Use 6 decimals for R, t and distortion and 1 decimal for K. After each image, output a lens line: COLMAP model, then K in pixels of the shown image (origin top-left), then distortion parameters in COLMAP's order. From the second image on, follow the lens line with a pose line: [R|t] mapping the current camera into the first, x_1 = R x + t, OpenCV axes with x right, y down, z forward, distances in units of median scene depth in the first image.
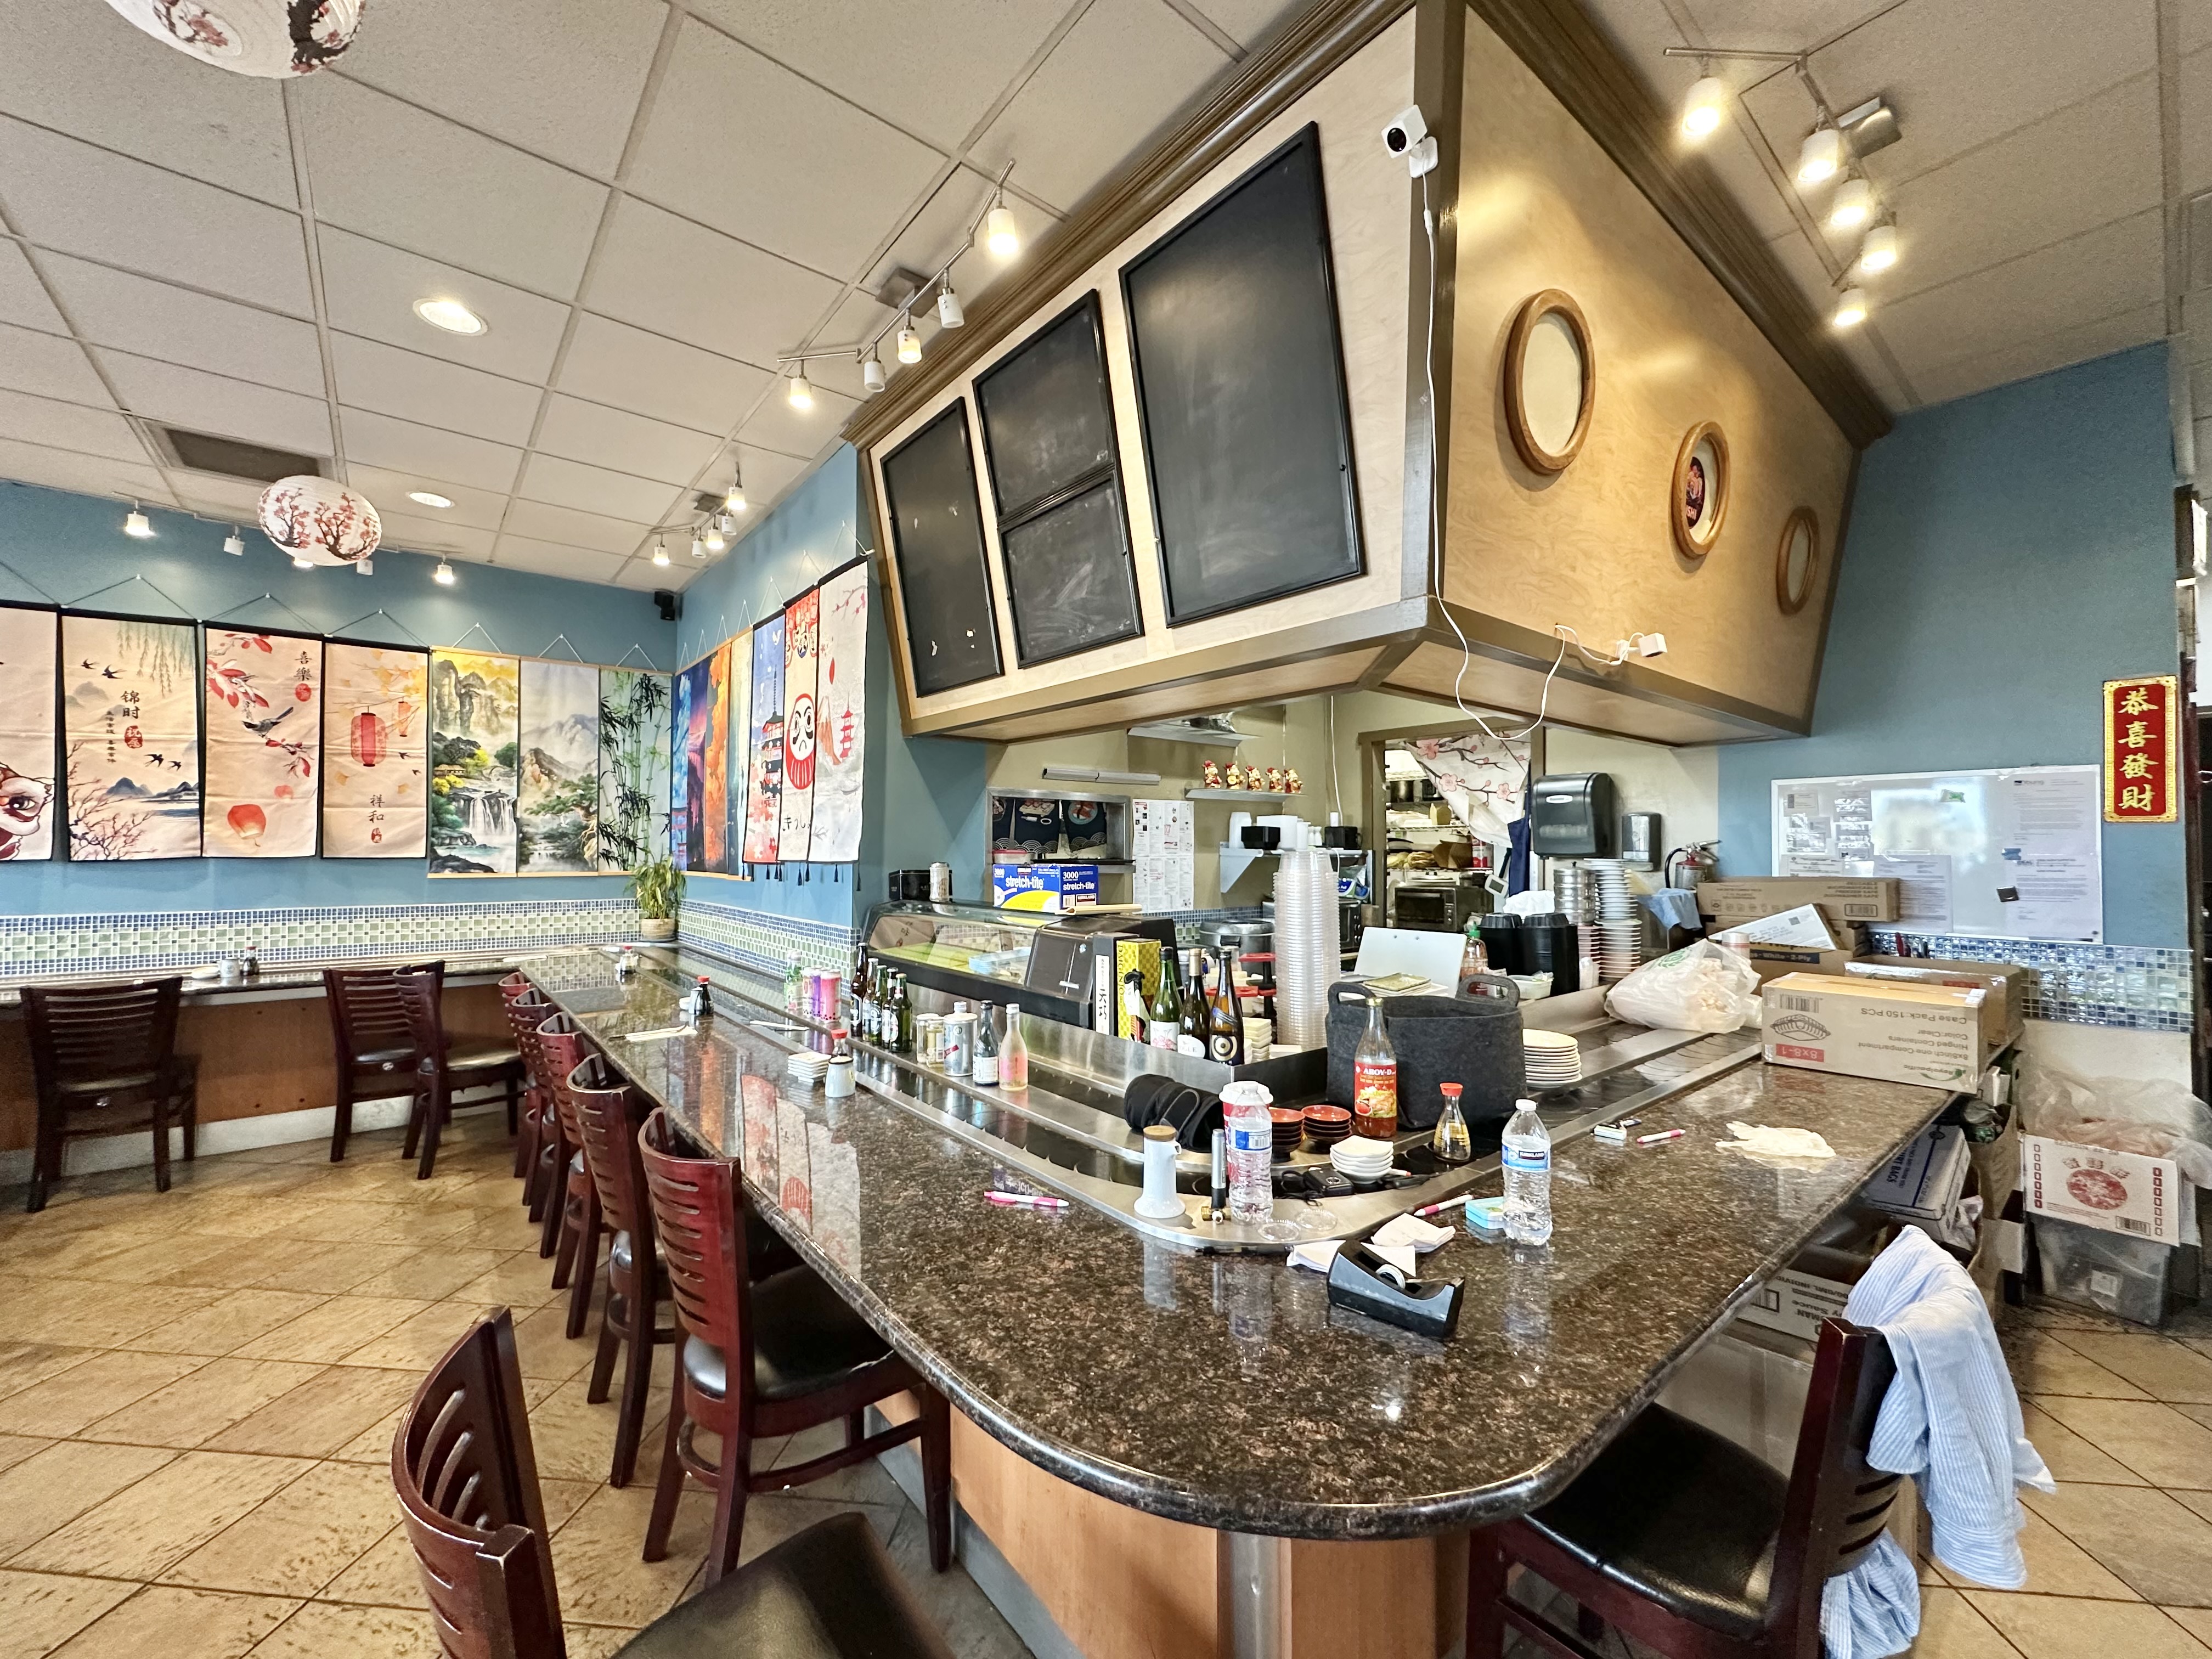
lens RADIAL K [[885.0, 0, 1126.8], [0, 885.0, 830.4], [0, 0, 1]] dist [-0.009617, 0.001174]
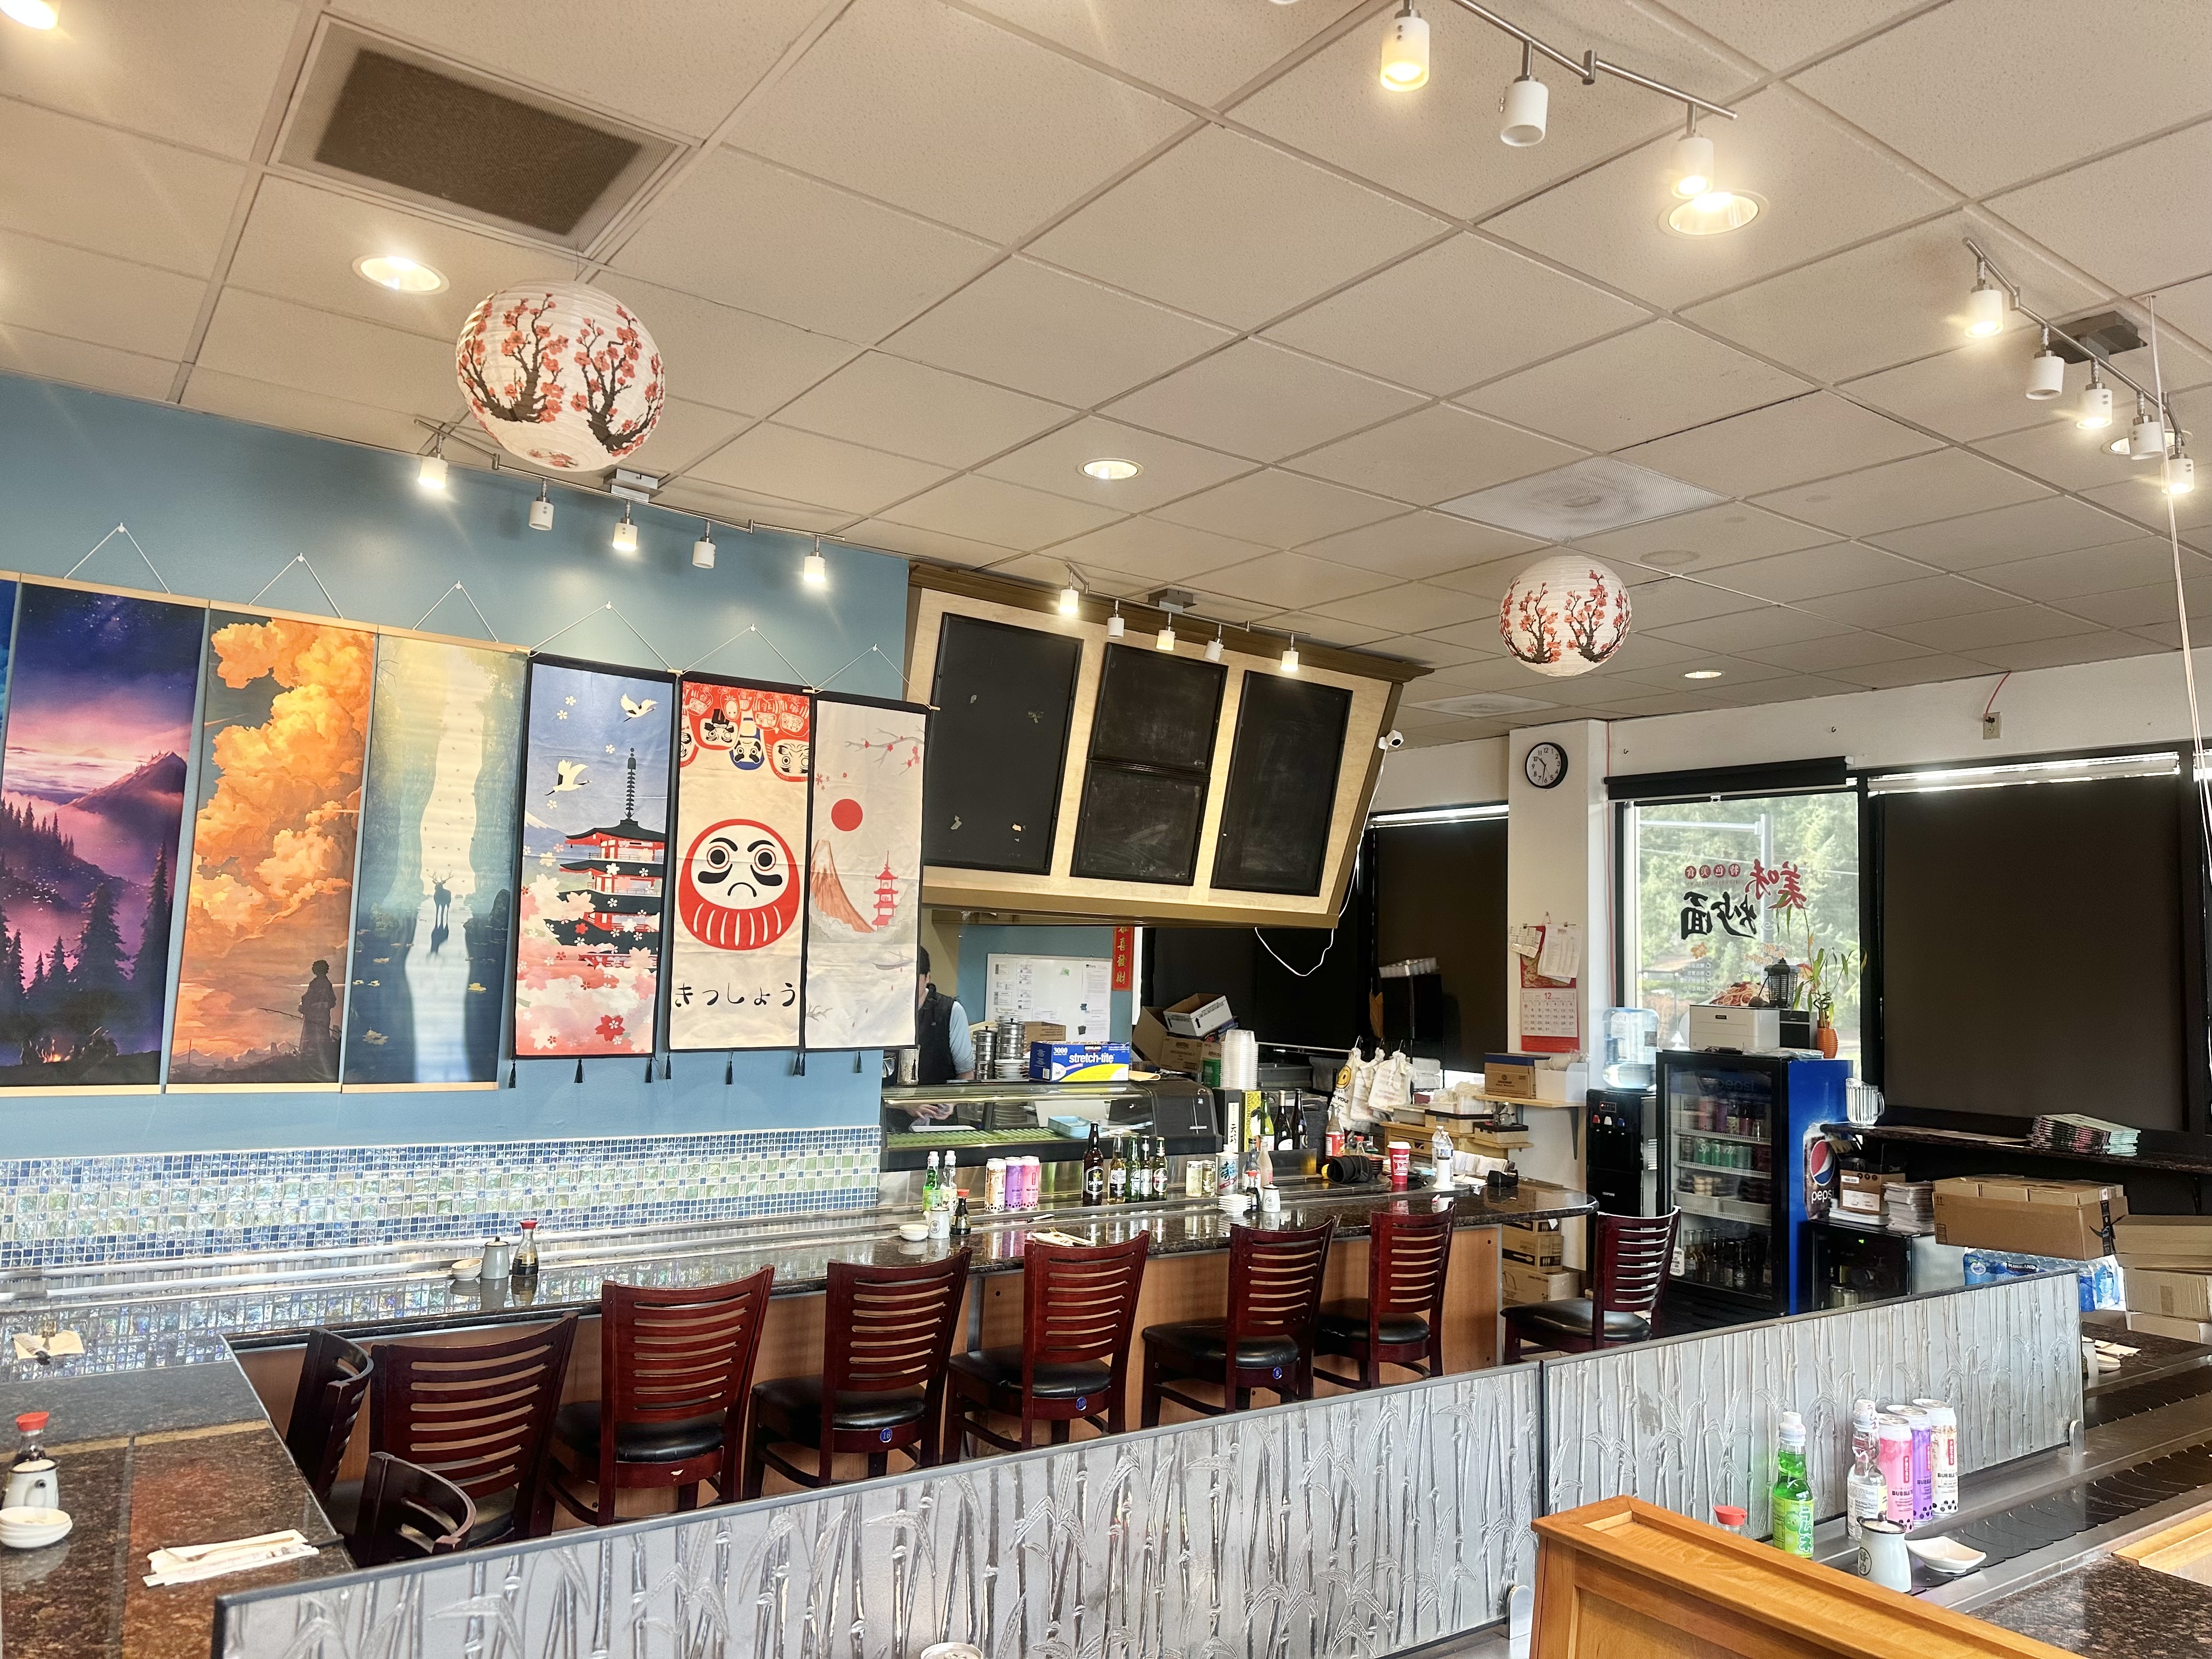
lens RADIAL K [[1521.9, 0, 1092.4], [0, 1521.9, 829.9], [0, 0, 1]] dist [0.037993, -0.057202]
pose [[0.061979, 0.085673, 0.994394, -1.543490], [-0.060027, 0.994826, -0.081968, -0.057112], [-0.996271, -0.054610, 0.066801, 0.603863]]
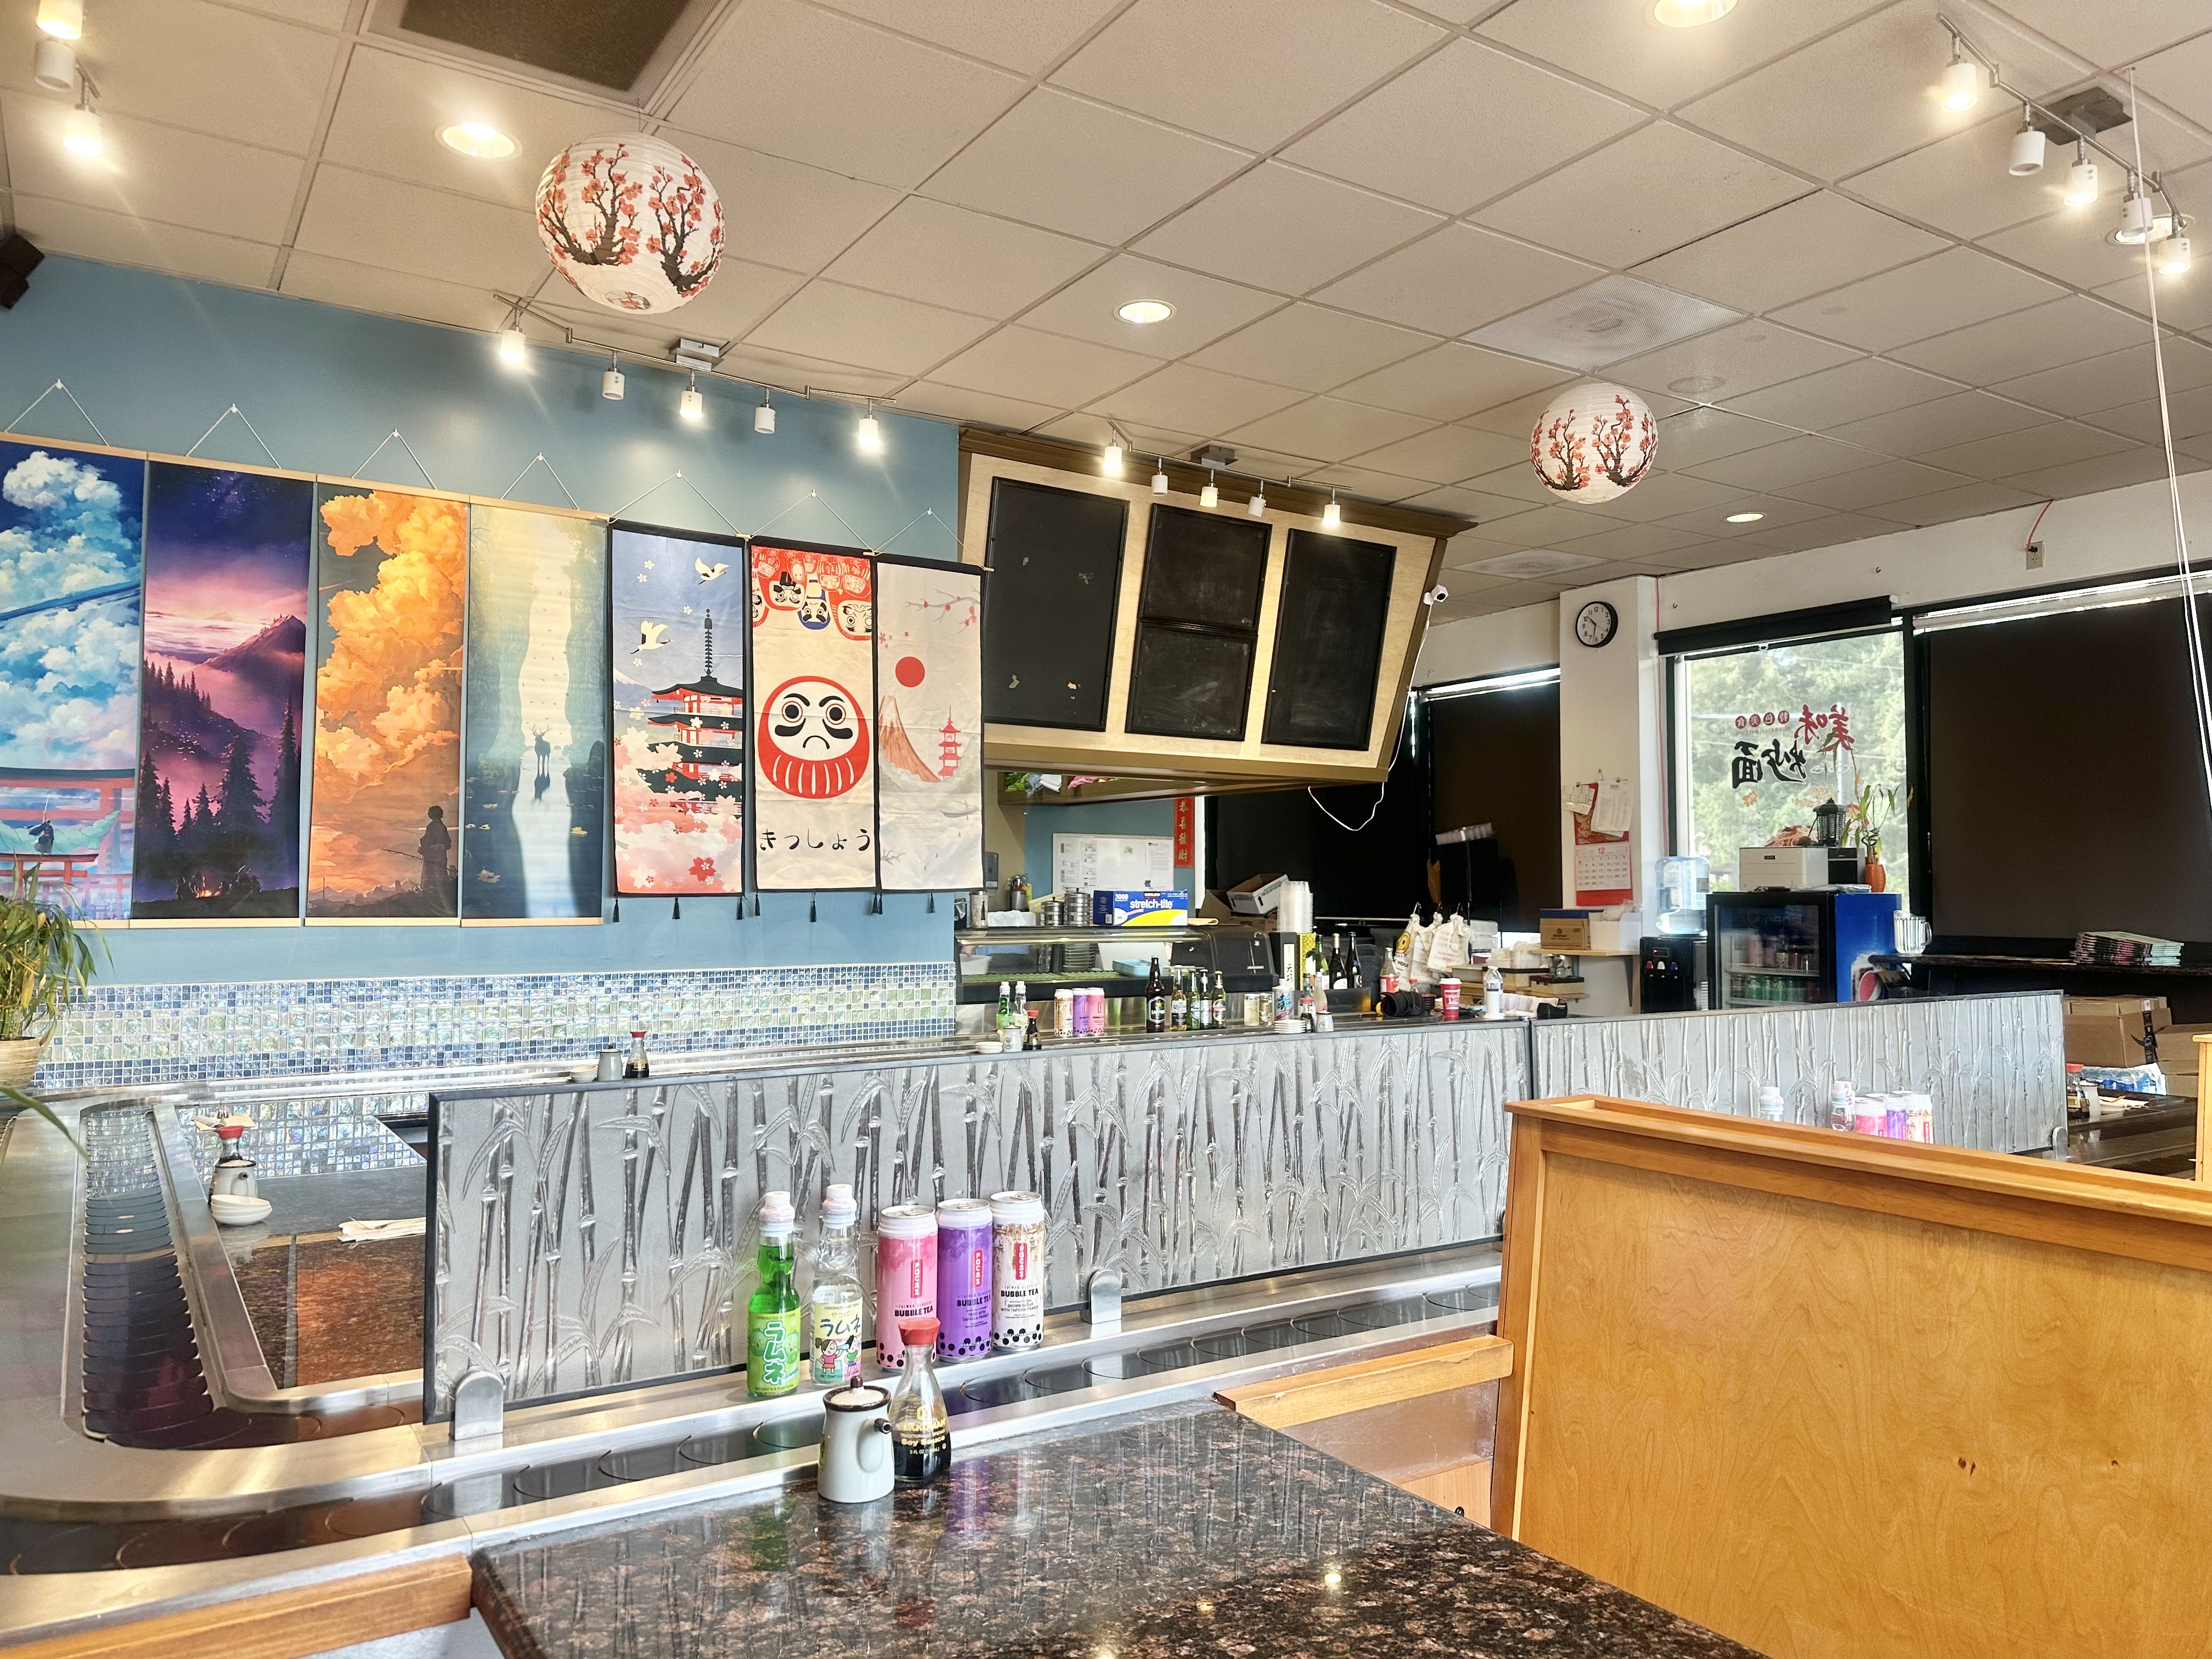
lens RADIAL K [[1521.9, 0, 1091.9], [0, 1521.9, 832.4], [0, 0, 1]] dist [0.037993, -0.057202]
pose [[0.109296, 0.033613, 0.993441, -1.604603], [-0.028110, 0.999133, -0.030713, 0.017021], [-0.993612, -0.024569, 0.110146, 0.583212]]
